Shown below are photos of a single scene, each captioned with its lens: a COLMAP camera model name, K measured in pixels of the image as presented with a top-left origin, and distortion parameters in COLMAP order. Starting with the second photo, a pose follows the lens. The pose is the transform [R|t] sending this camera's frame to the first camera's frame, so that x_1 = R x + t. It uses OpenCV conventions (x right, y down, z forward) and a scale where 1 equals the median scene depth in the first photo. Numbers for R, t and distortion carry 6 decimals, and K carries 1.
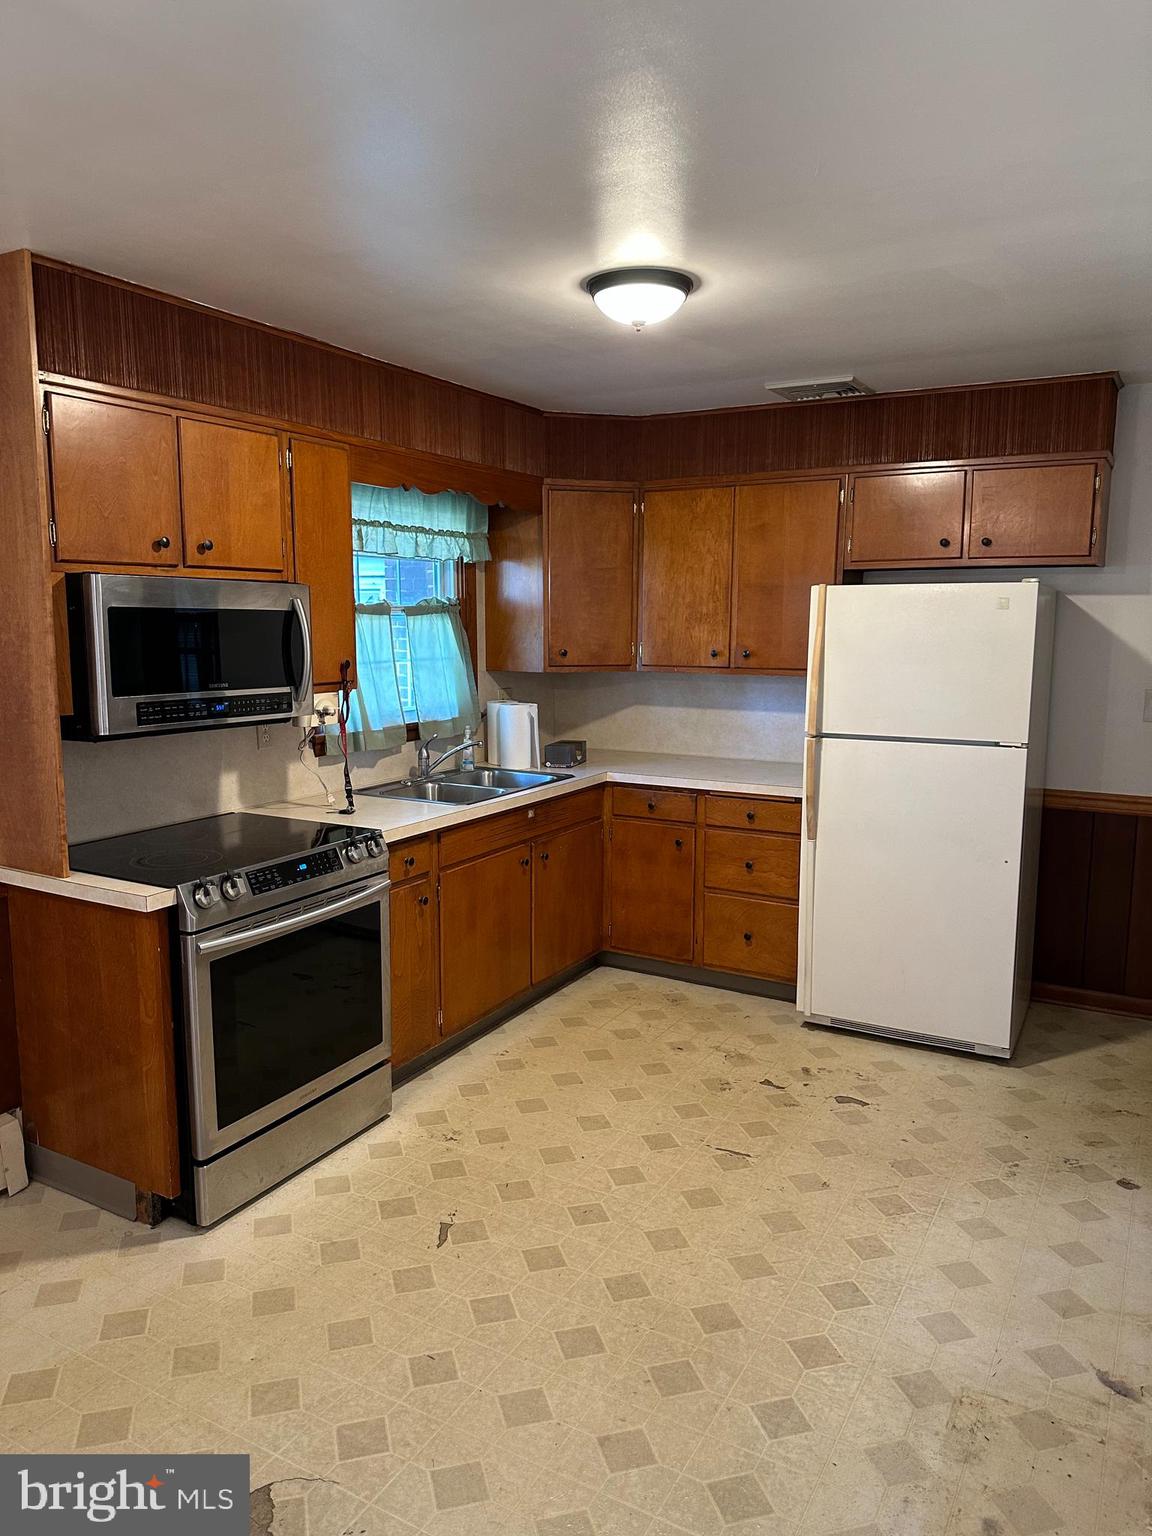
lens RADIAL K [[1095.9, 0, 580.4], [0, 1095.9, 758.2], [0, 0, 1]] dist [0.110781, -0.037951]
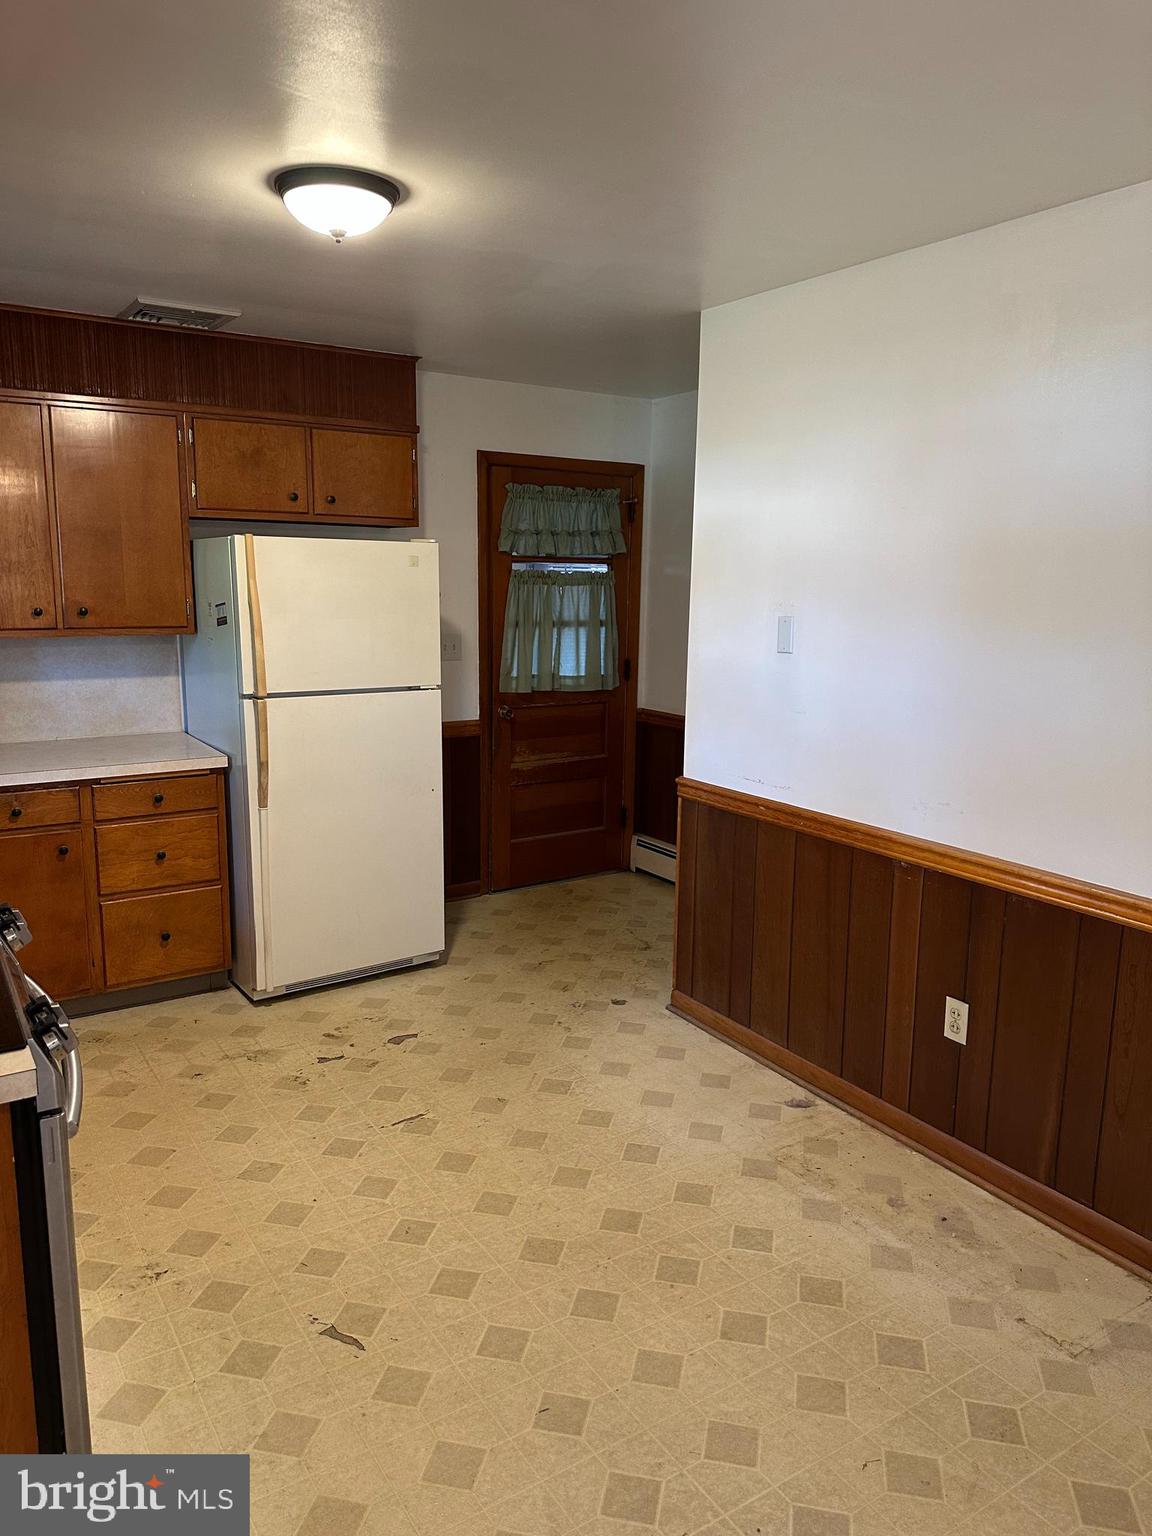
lens RADIAL K [[1095.9, 0, 576.2], [0, 1095.9, 768.2], [0, 0, 1]] dist [0.110781, -0.037951]
pose [[0.496836, -0.161046, 0.852771, -0.511148], [0.115207, 0.986174, 0.119118, -0.045461], [-0.860164, 0.039063, 0.508520, 0.322978]]
